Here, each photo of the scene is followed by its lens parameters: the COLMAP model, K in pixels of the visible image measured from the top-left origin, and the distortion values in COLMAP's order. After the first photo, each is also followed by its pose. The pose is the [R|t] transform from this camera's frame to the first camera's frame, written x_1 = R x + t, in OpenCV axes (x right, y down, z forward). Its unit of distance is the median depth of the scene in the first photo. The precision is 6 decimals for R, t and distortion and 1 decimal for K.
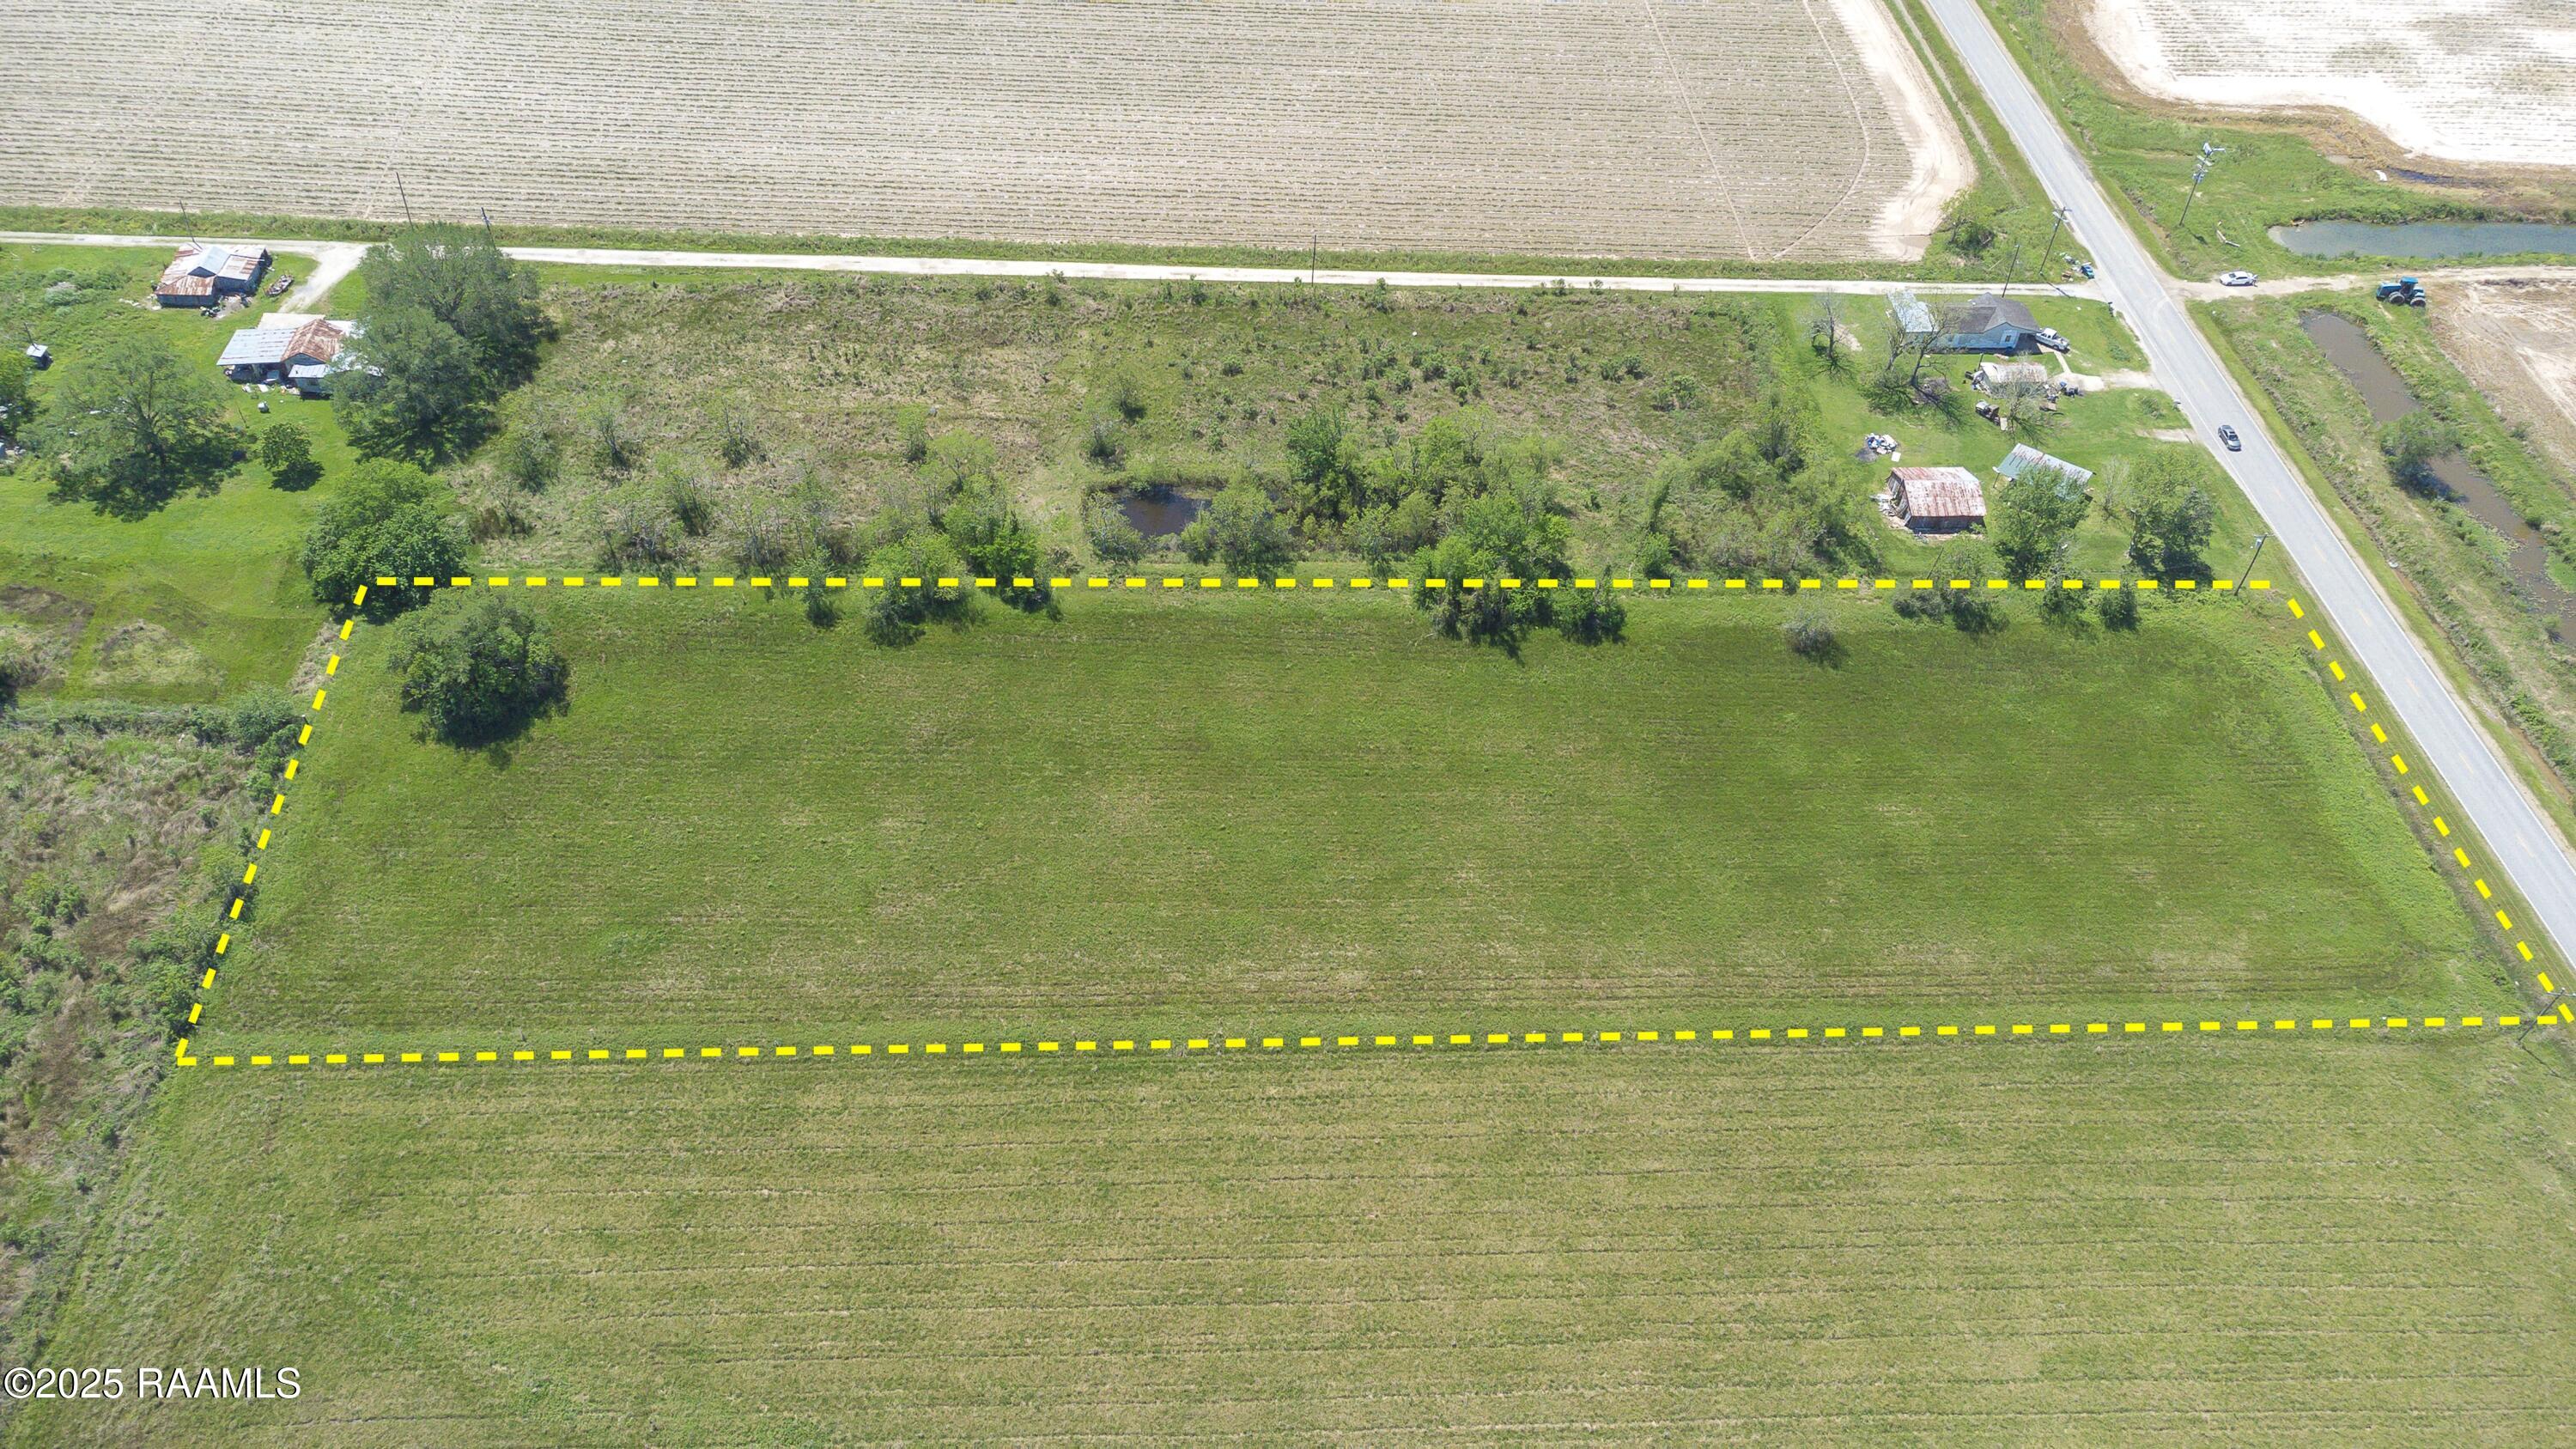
lens RADIAL K [[1911.1, 0, 1291.3], [0, 1911.1, 723.7], [0, 0, 1]] dist [0.013651, 0.071036]
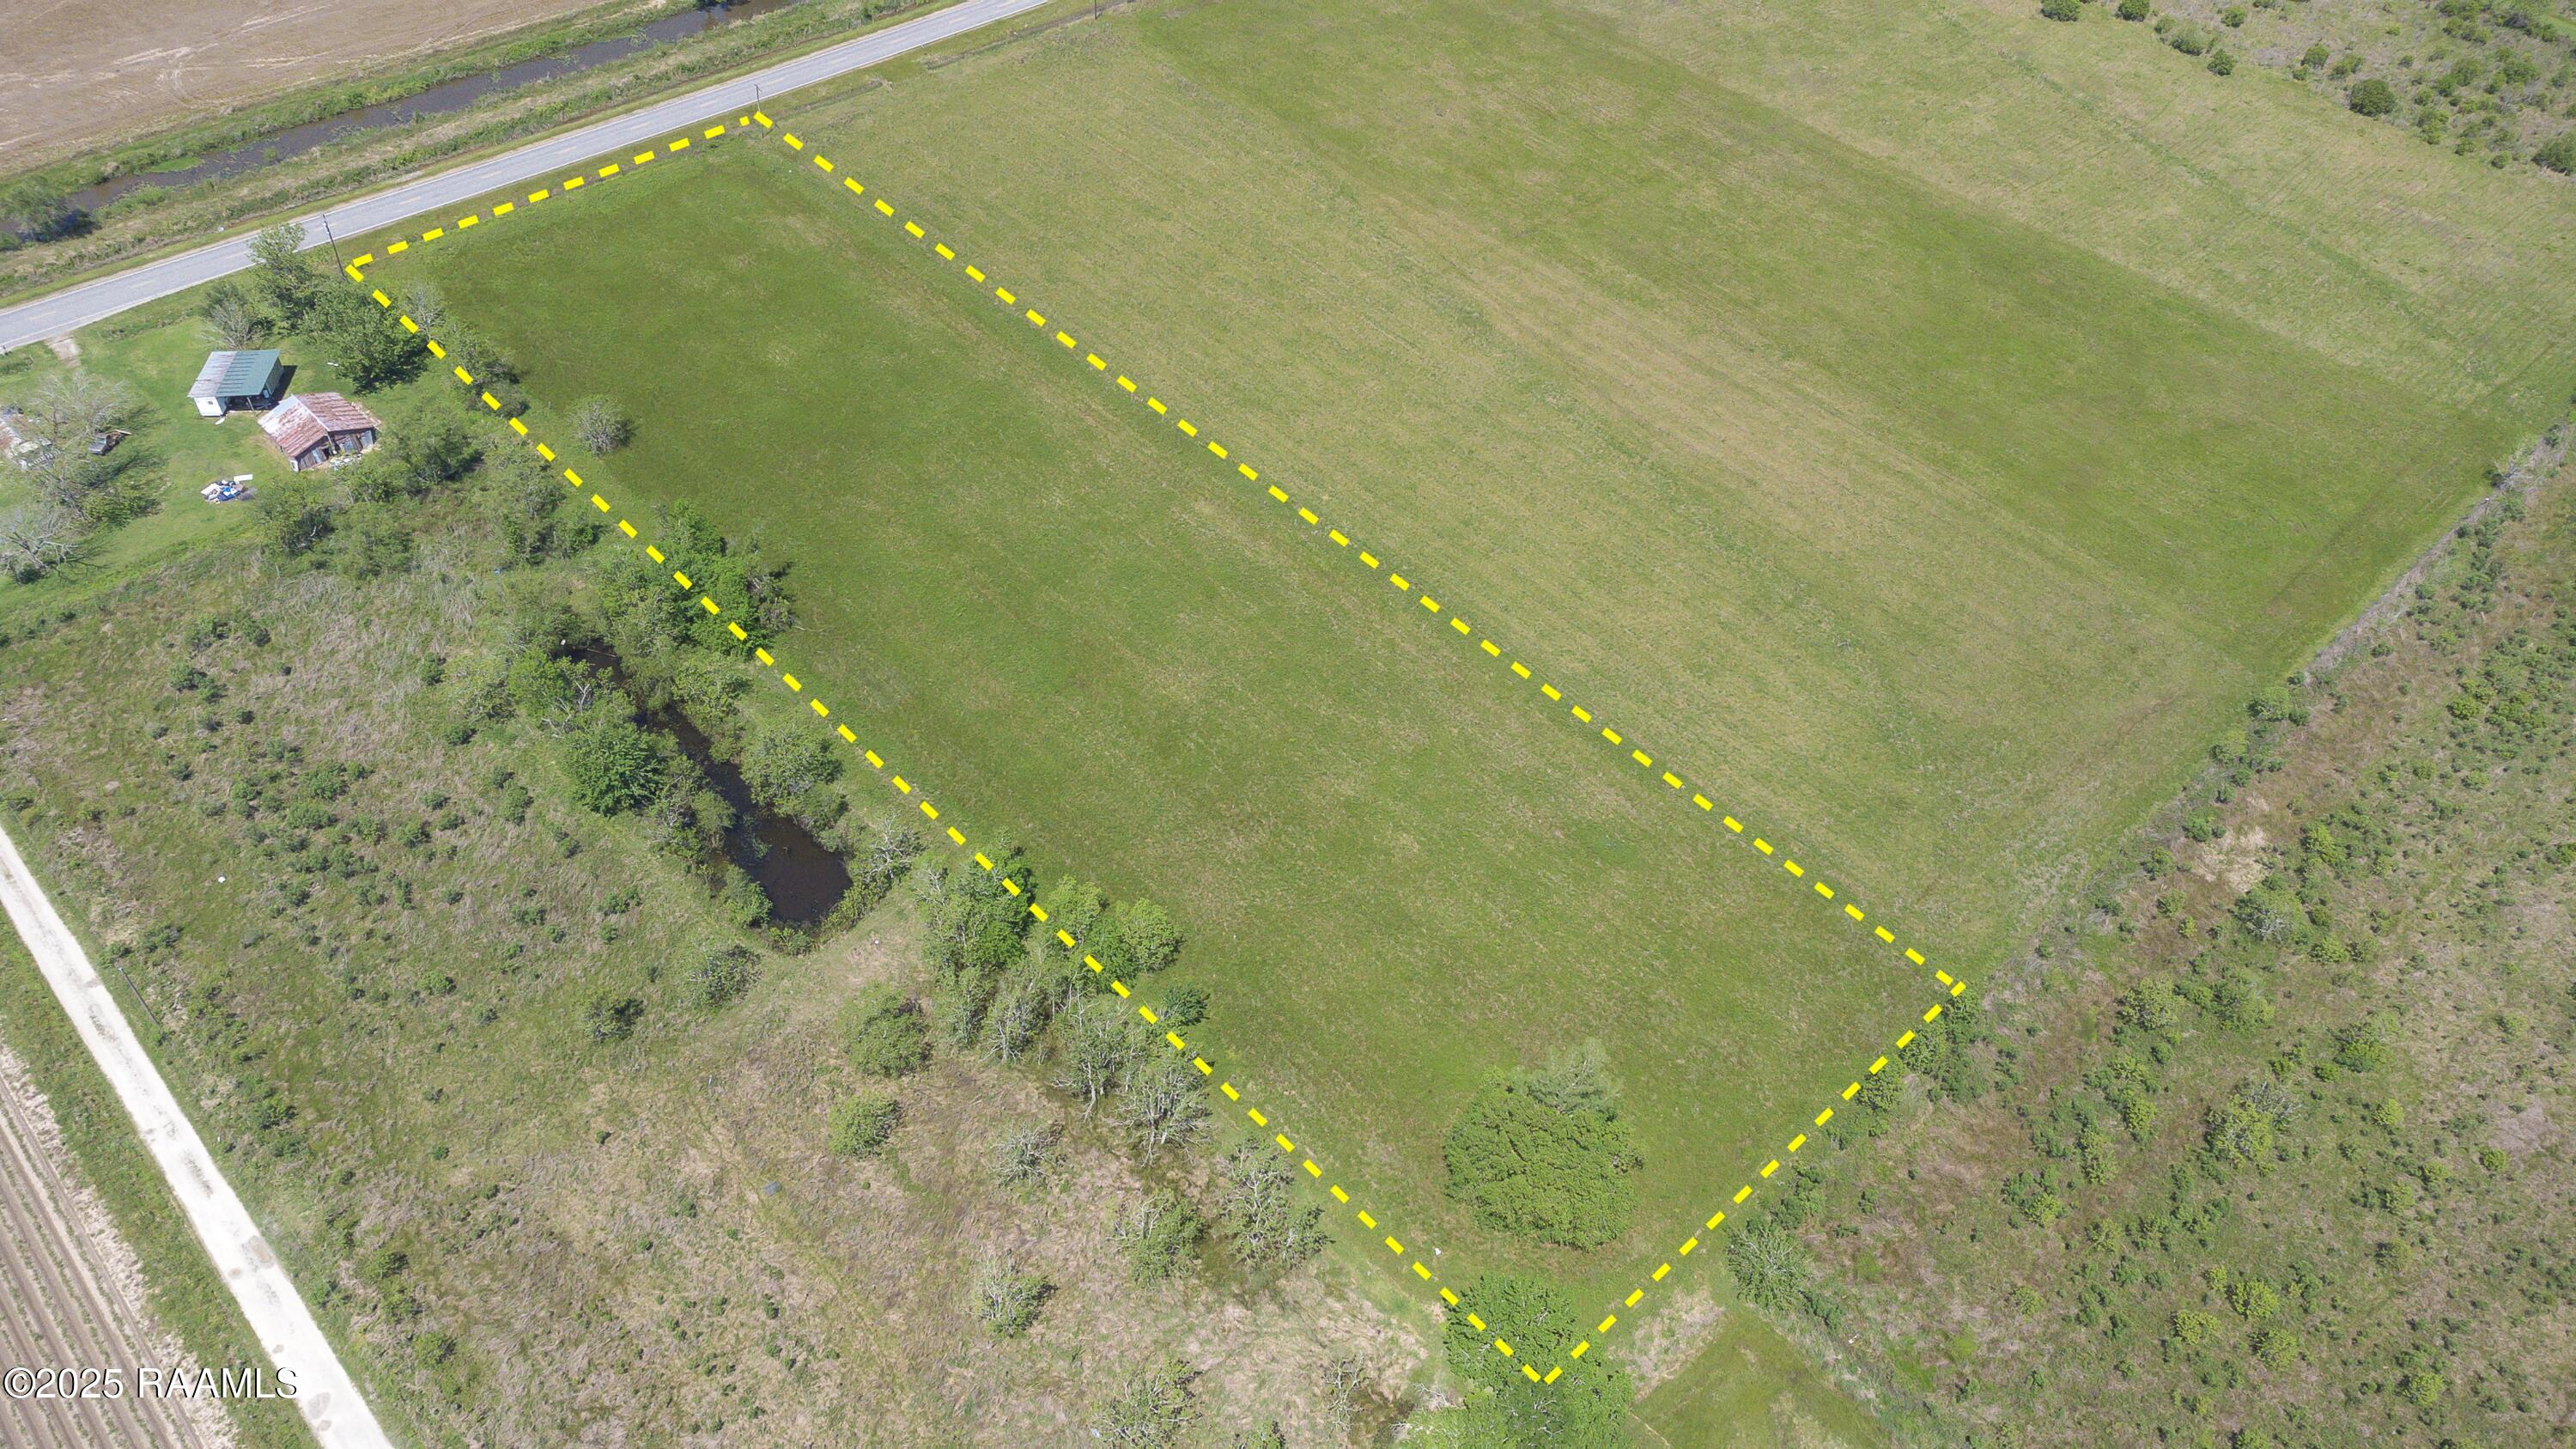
lens RADIAL K [[1911.1, 0, 1288.4], [0, 1911.1, 722.9], [0, 0, 1]] dist [0.013651, 0.071036]
pose [[-0.640993, -0.594328, 0.485698, -0.555643], [0.482635, 0.179942, 0.857138, -0.710006], [-0.596818, 0.783834, 0.171501, 0.674296]]
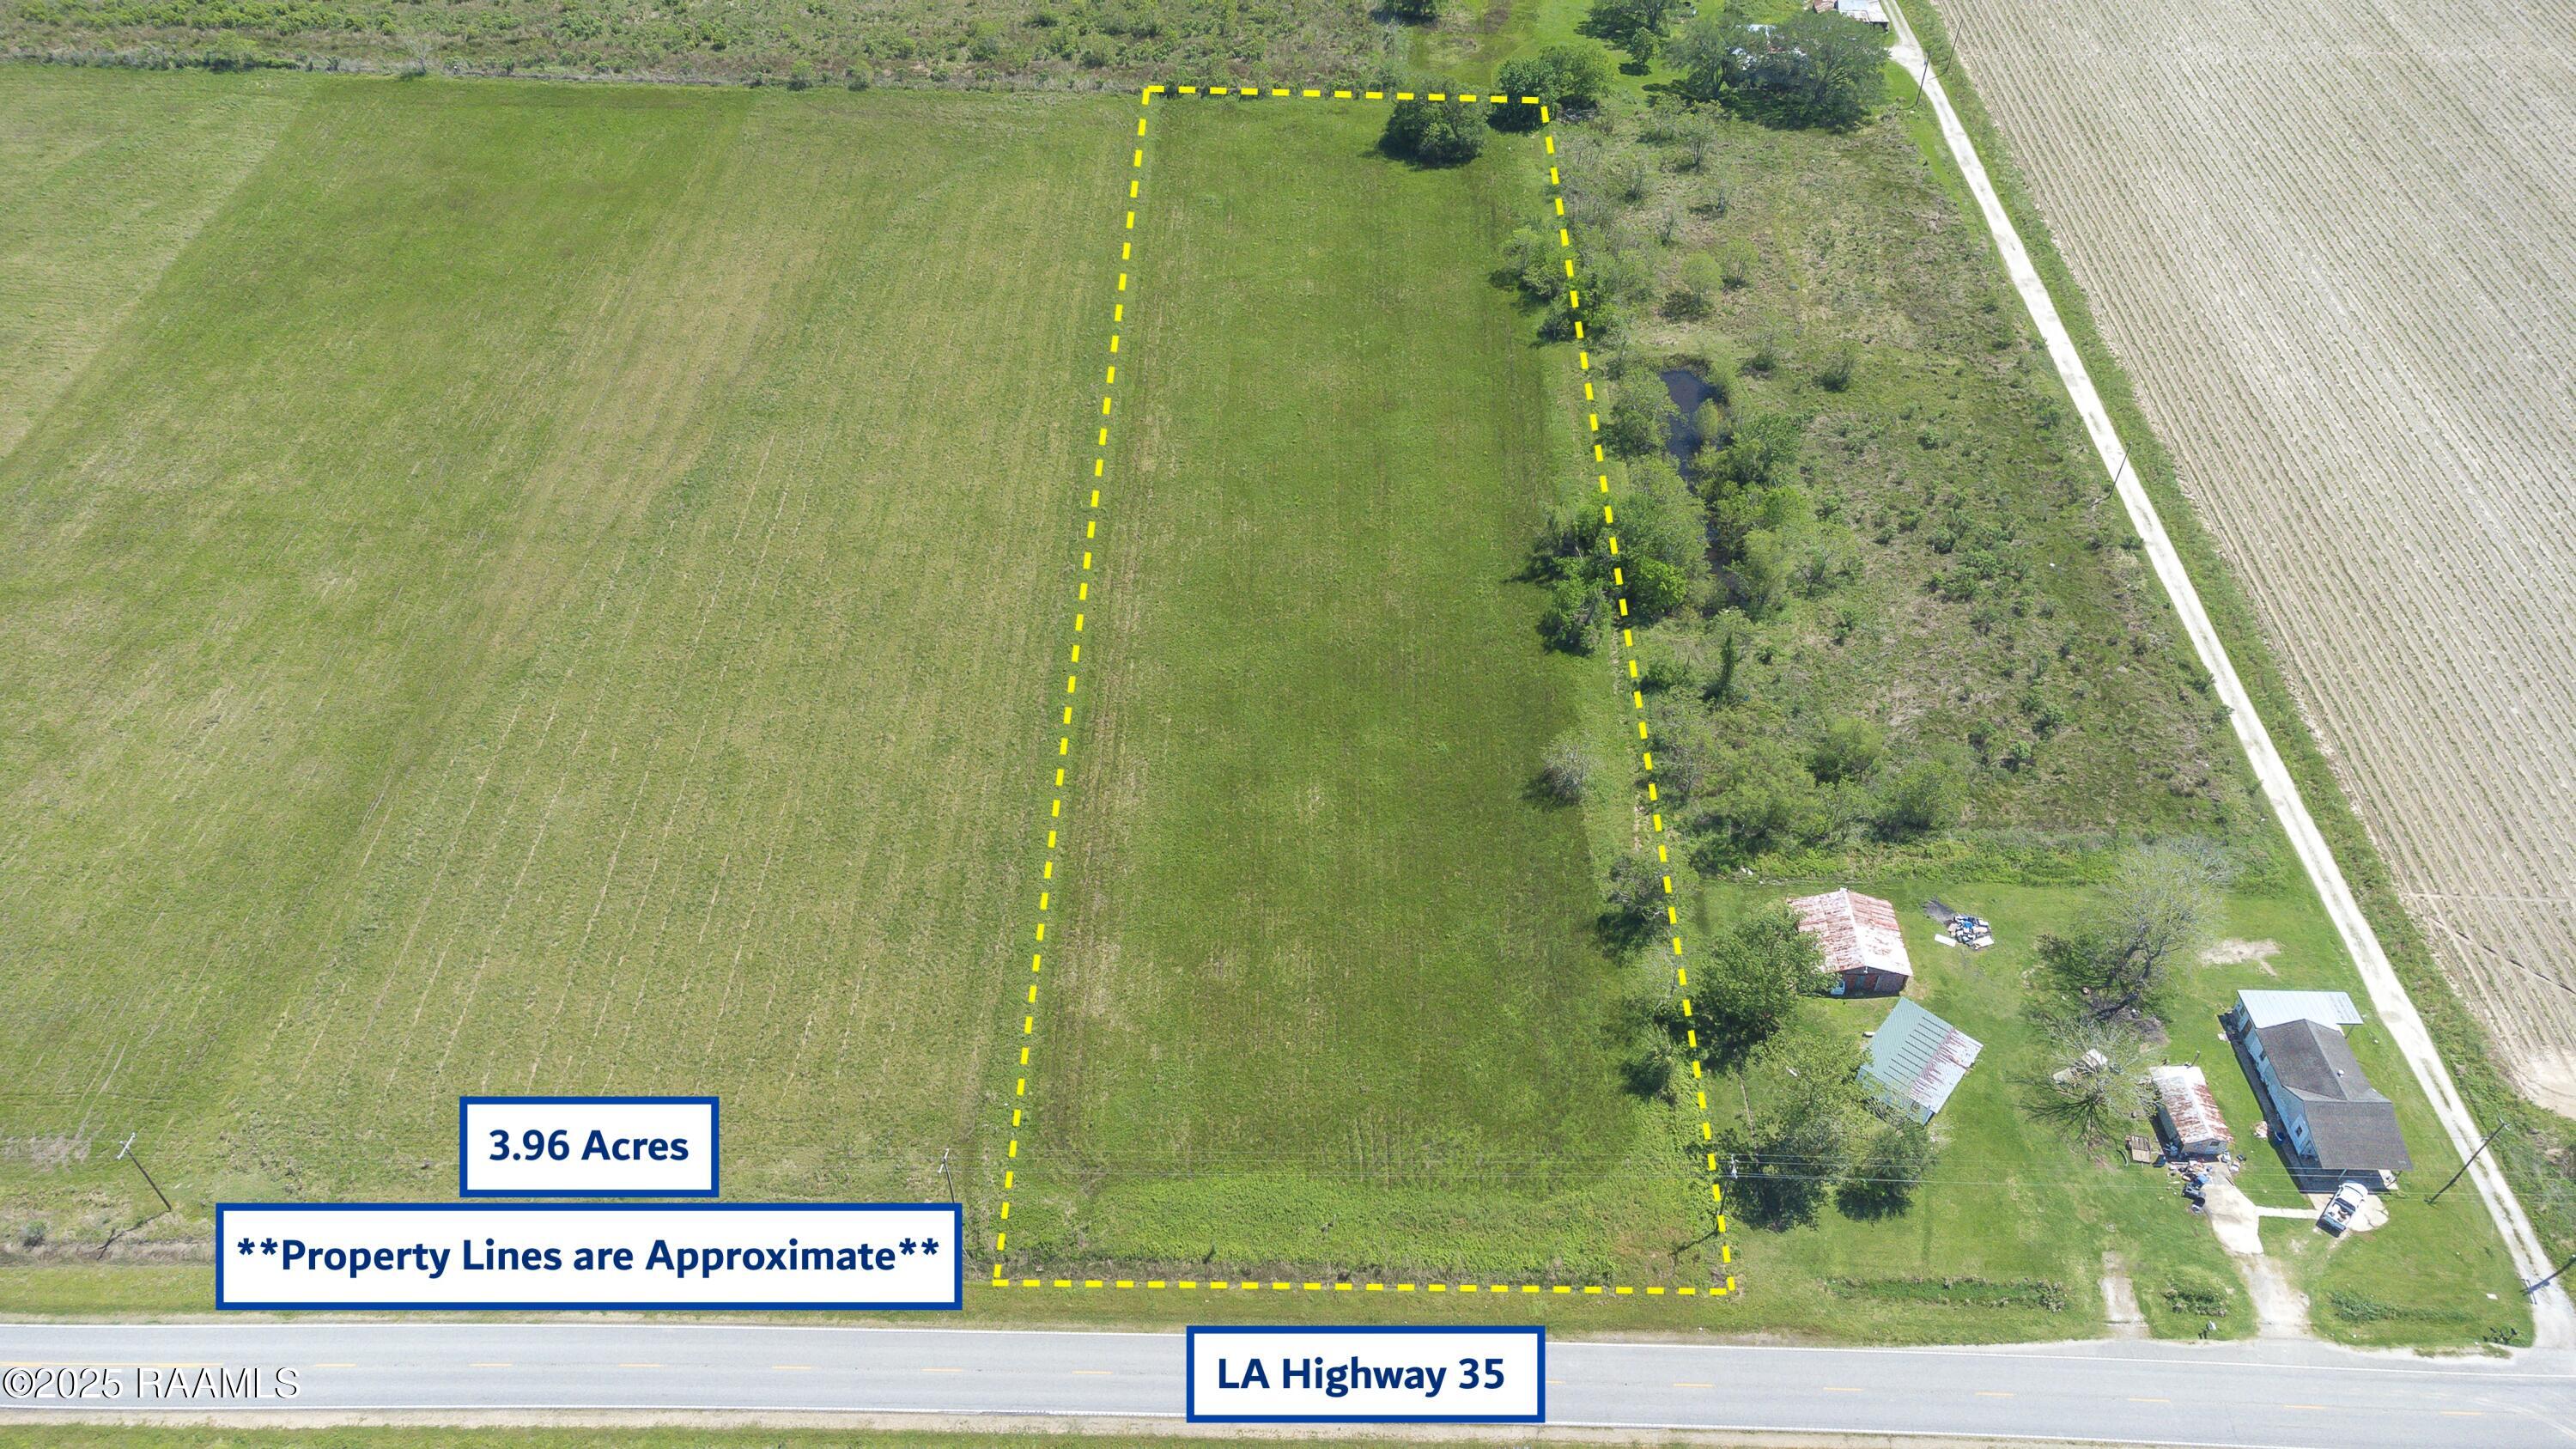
lens RADIAL K [[1911.1, 0, 1295.4], [0, 1911.1, 733.1], [0, 0, 1]] dist [0.013651, 0.071036]
pose [[-0.067099, 0.642020, -0.763746, 0.911944], [-0.717721, 0.500680, 0.483938, -0.385085], [0.693090, 0.580628, 0.427196, 0.478541]]
